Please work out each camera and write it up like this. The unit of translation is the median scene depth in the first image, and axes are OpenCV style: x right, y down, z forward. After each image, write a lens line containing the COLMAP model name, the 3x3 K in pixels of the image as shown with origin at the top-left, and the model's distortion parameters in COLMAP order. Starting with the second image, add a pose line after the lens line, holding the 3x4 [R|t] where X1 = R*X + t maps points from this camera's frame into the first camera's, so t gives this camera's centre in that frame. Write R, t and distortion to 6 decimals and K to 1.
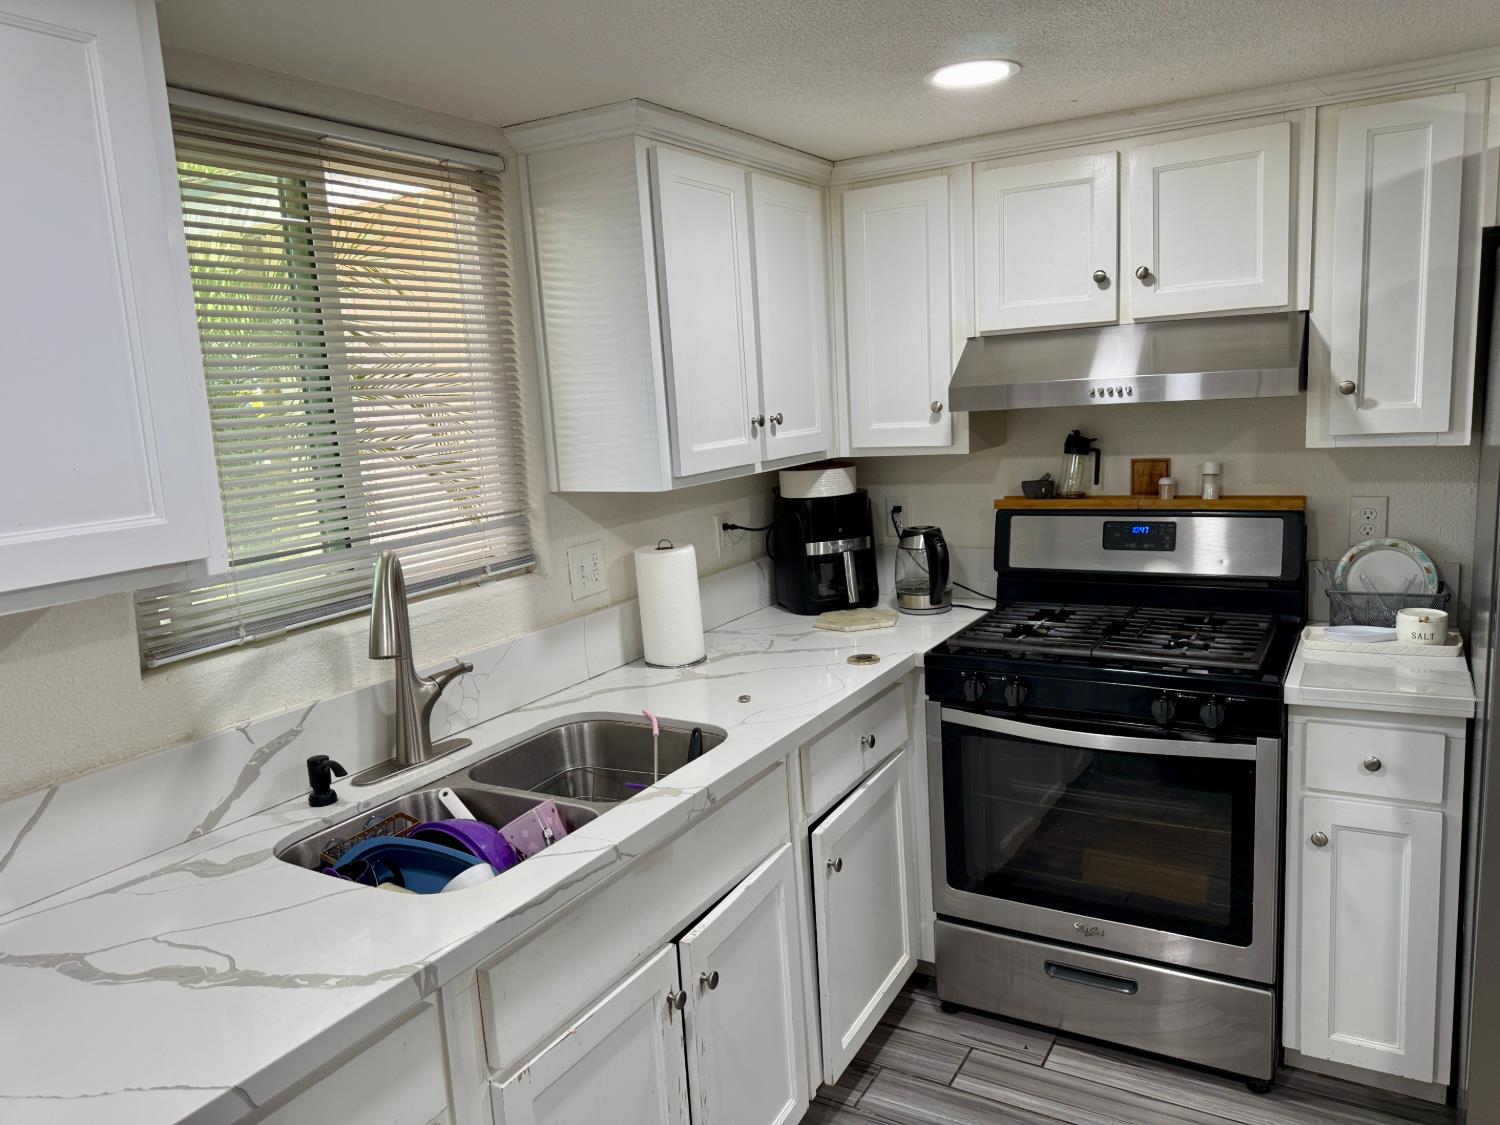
lens RADIAL K [[1063.4, 0, 752.6], [0, 1063.4, 565.3], [0, 0, 1]] dist [0.049800, -0.070611]
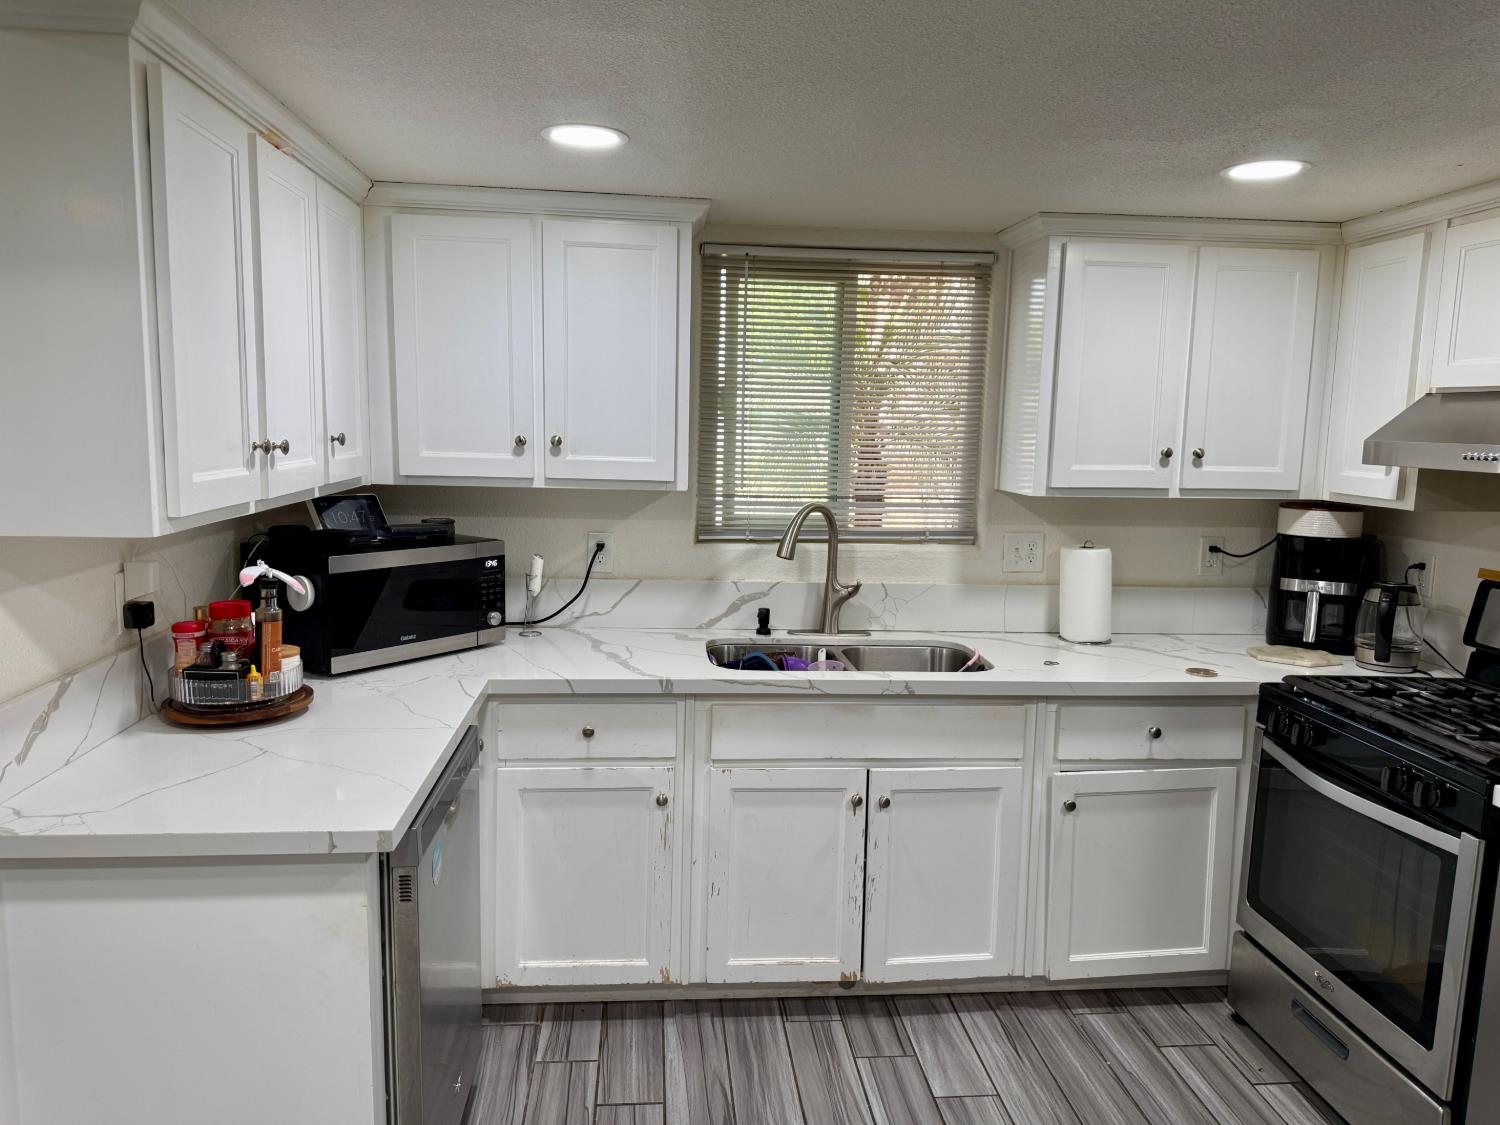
lens RADIAL K [[1063.4, 0, 729.4], [0, 1063.4, 568.5], [0, 0, 1]] dist [0.049800, -0.070611]
pose [[0.570349, 0.181162, -0.801176, 0.746067], [-0.187867, 0.978292, 0.087471, -0.024788], [0.799630, 0.100626, 0.592002, -0.088436]]
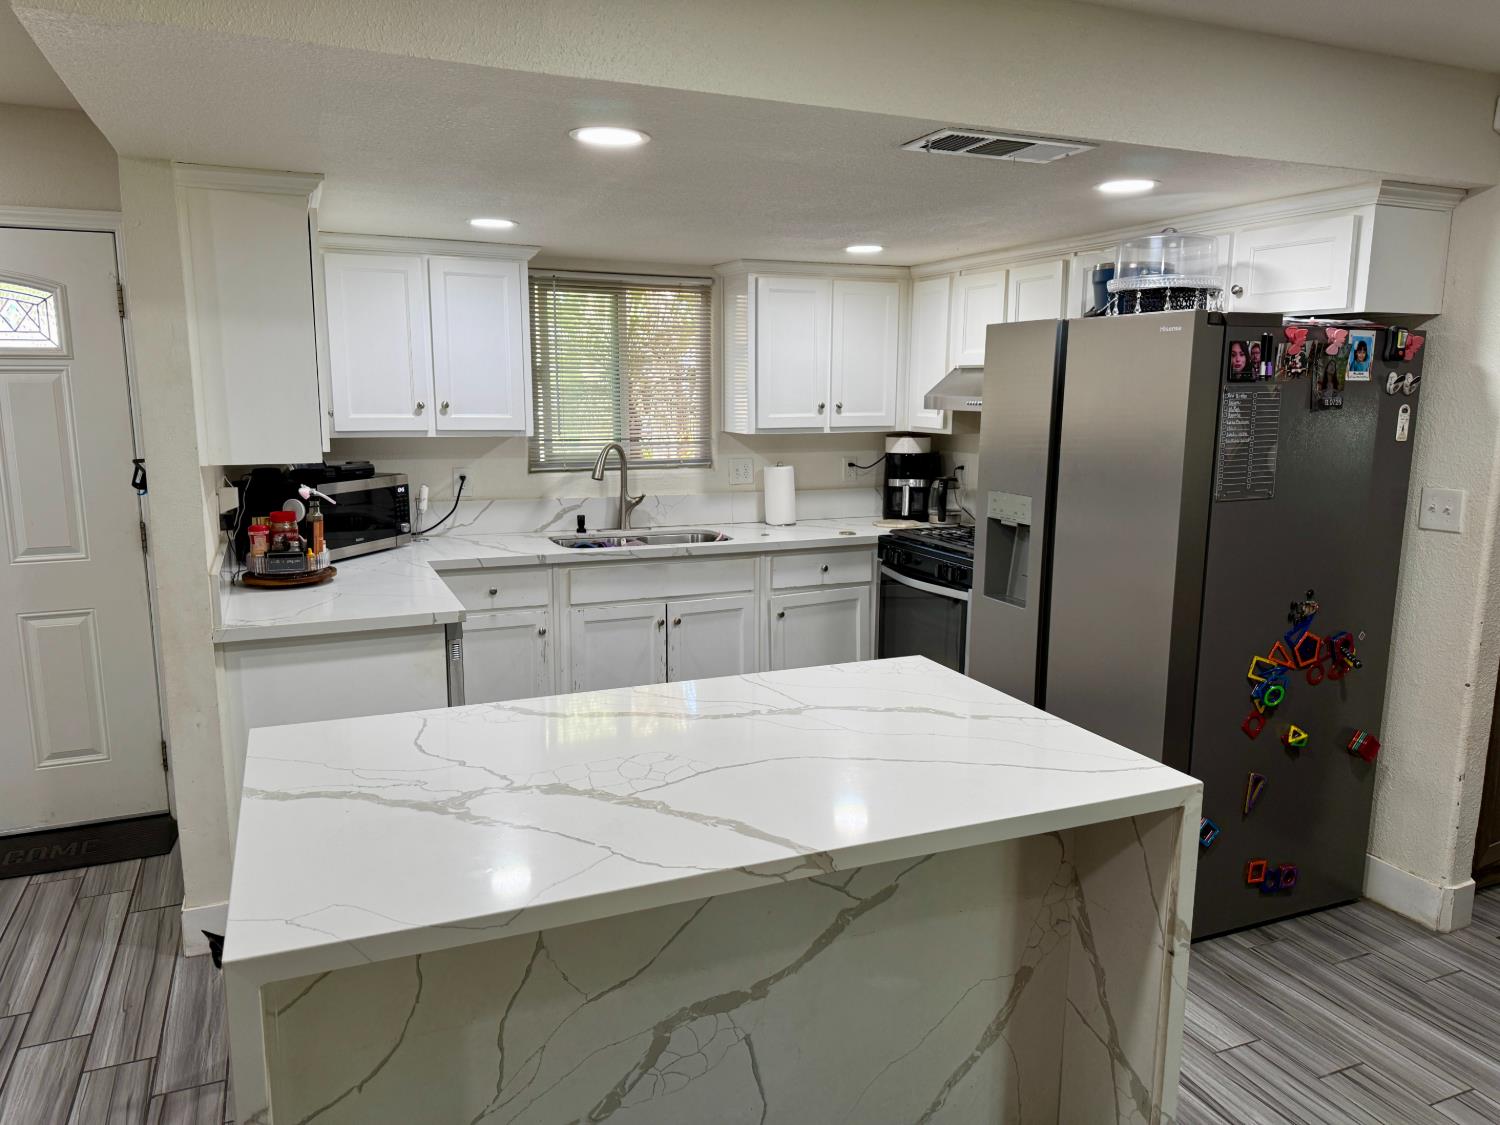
lens RADIAL K [[1063.4, 0, 758.6], [0, 1063.4, 575.9], [0, 0, 1]] dist [0.049800, -0.070611]
pose [[0.808186, 0.164706, -0.565427, 1.138345], [-0.147999, 0.986086, 0.075701, 0.045637], [0.570028, 0.022502, 0.821317, -0.719884]]
